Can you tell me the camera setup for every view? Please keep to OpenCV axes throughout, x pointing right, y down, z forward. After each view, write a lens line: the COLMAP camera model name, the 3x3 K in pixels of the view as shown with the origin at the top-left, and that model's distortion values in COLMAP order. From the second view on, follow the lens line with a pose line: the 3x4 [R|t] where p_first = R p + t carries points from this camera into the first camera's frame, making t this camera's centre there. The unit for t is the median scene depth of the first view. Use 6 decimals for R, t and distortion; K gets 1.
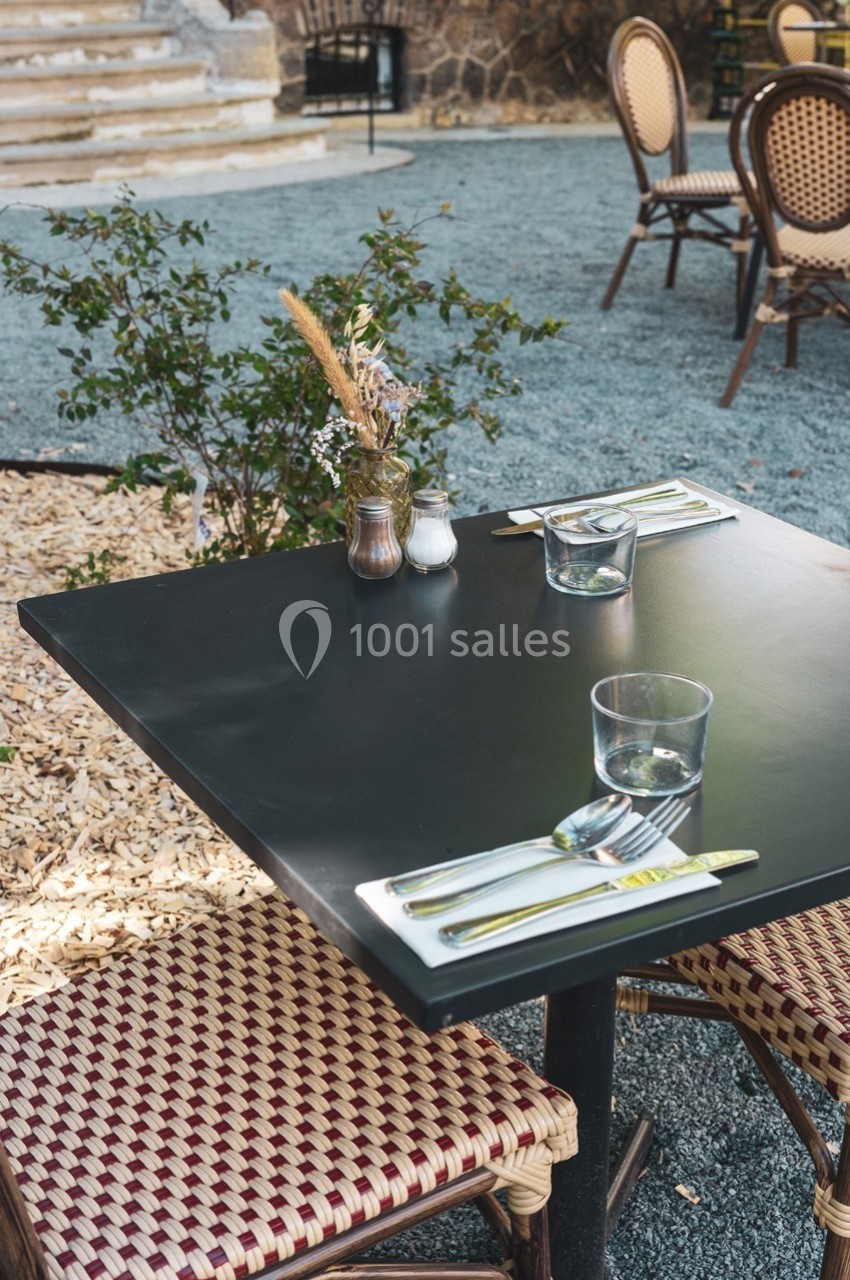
lens RADIAL K [[2219.4, 0, 424.9], [0, 2219.4, 639.9], [0, 0, 1]] dist [0.047077, 0.000000]
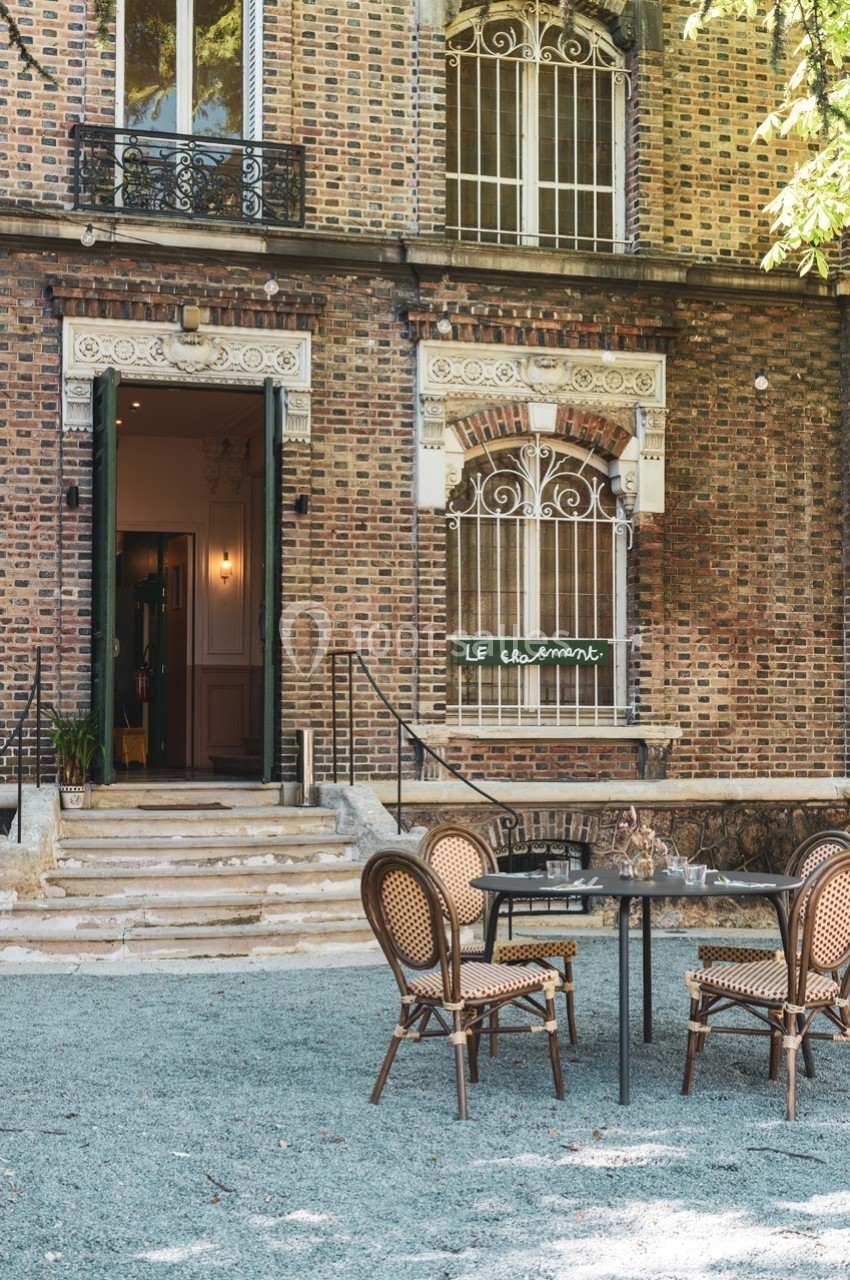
lens RADIAL K [[2219.4, 0, 425.0], [0, 2219.4, 643.0], [0, 0, 1]] dist [0.047077, 0.000000]
pose [[0.965297, -0.010270, -0.260951, 0.258903], [-0.083694, 0.934357, -0.346369, 0.048248], [0.247379, 0.356189, 0.901073, -0.140492]]
